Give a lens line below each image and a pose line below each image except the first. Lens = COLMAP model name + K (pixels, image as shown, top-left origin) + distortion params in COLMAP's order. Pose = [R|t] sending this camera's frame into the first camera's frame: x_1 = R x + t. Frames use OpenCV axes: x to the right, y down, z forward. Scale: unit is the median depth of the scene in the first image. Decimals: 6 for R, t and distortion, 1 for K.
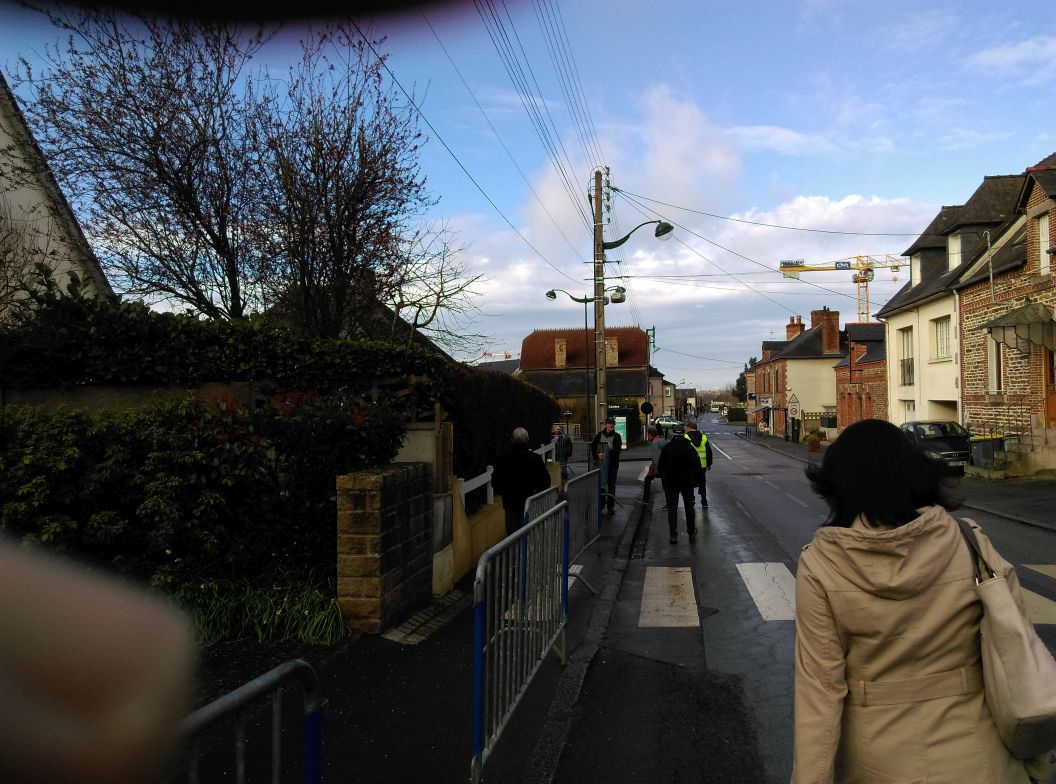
lens RADIAL K [[949.2, 0, 528.0], [0, 949.2, 392.0], [0, 0, 1]] dist [0.004022, -0.195483]
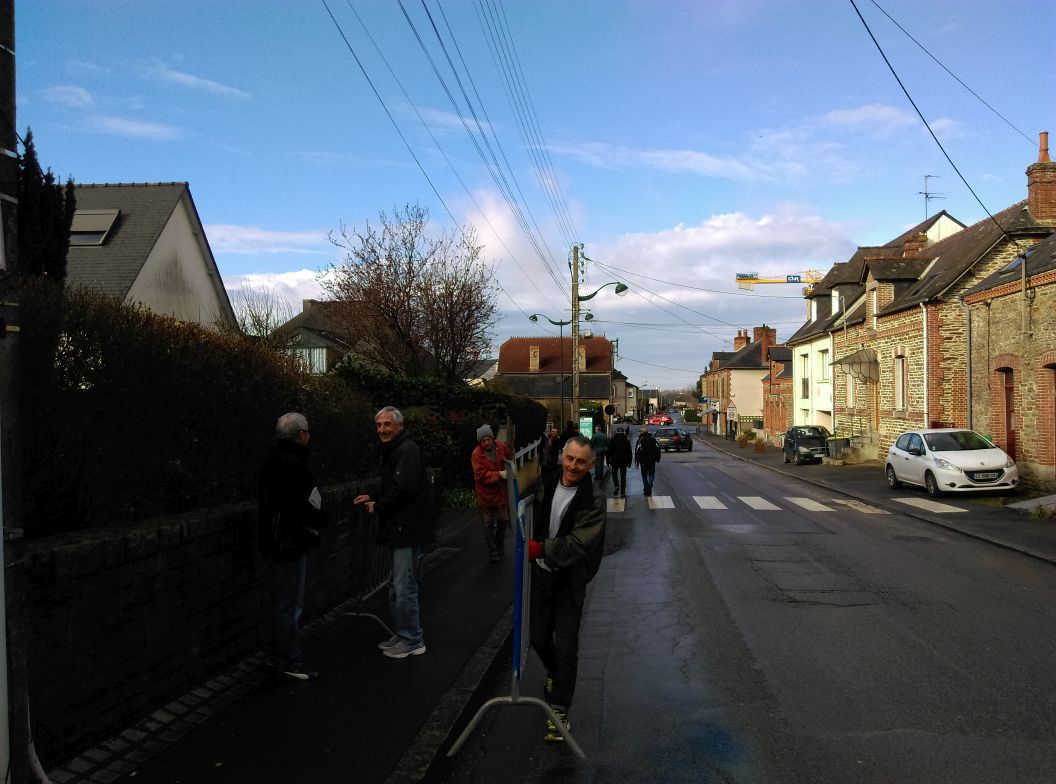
lens RADIAL K [[949.2, 0, 528.0], [0, 949.2, 392.0], [0, 0, 1]] dist [0.004022, -0.195483]
pose [[0.999226, 0.016080, 0.035894, -0.028138], [-0.016208, 0.999863, 0.003259, -0.011258], [-0.035837, -0.003838, 0.999350, -0.259970]]
